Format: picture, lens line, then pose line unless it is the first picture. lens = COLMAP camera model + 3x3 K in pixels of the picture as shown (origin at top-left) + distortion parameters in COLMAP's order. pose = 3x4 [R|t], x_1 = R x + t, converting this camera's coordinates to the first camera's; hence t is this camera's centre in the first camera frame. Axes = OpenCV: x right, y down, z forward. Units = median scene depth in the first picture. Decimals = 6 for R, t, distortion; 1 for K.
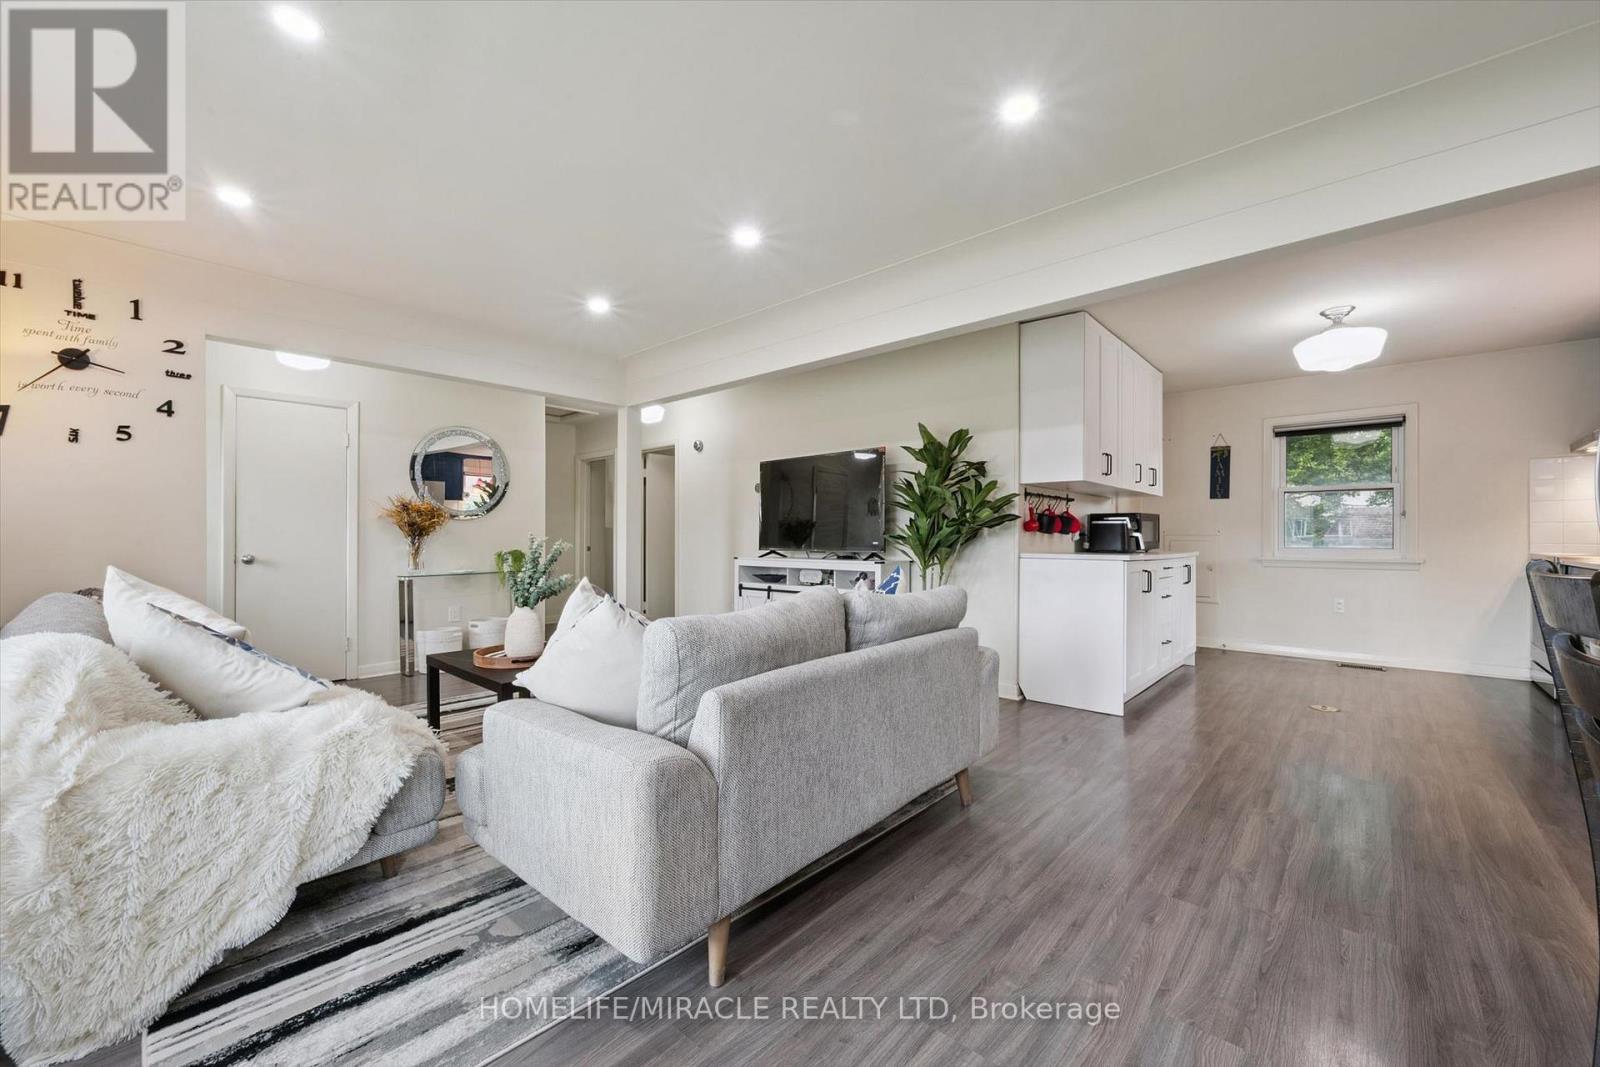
lens RADIAL K [[628.8, 0, 800.6], [0, 628.8, 531.1], [0, 0, 1]] dist [-0.001312, 0.000528]
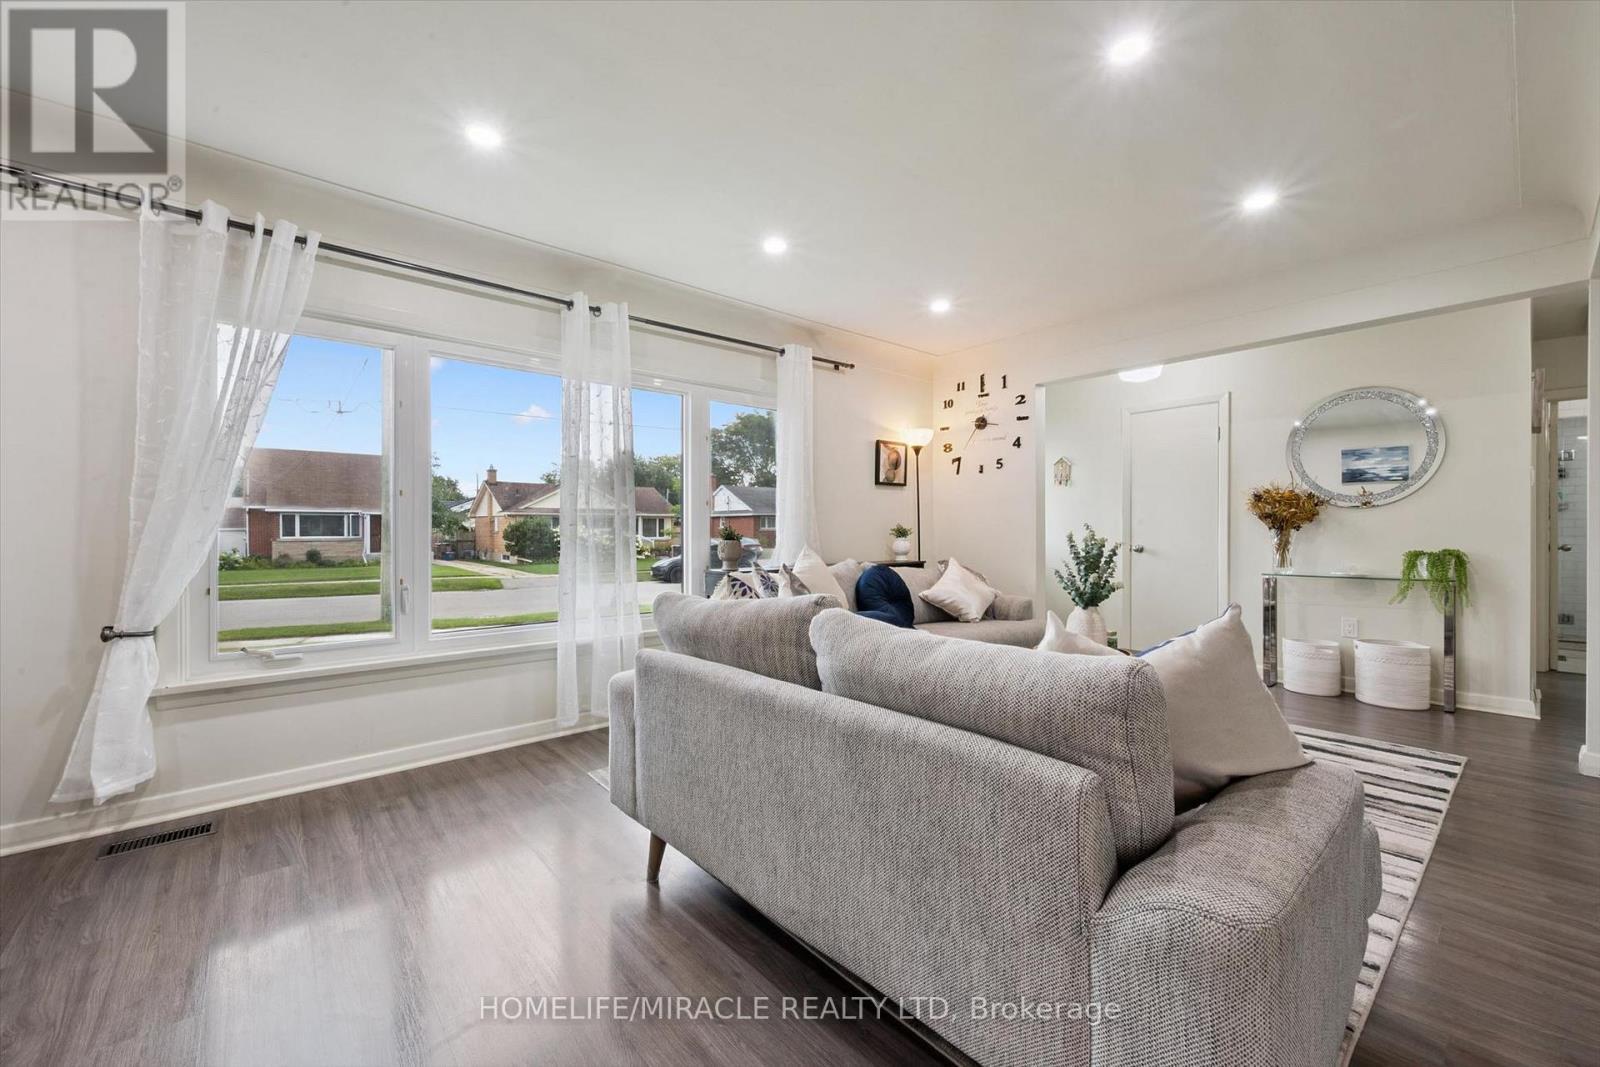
lens RADIAL K [[628.8, 0, 800.6], [0, 628.8, 531.1], [0, 0, 1]] dist [-0.001312, 0.000528]
pose [[-0.125709, 0.000456, -0.992067, 0.510400], [0.012930, 0.999916, -0.001178, 0.006284], [0.991983, -0.012975, -0.125704, 0.678921]]
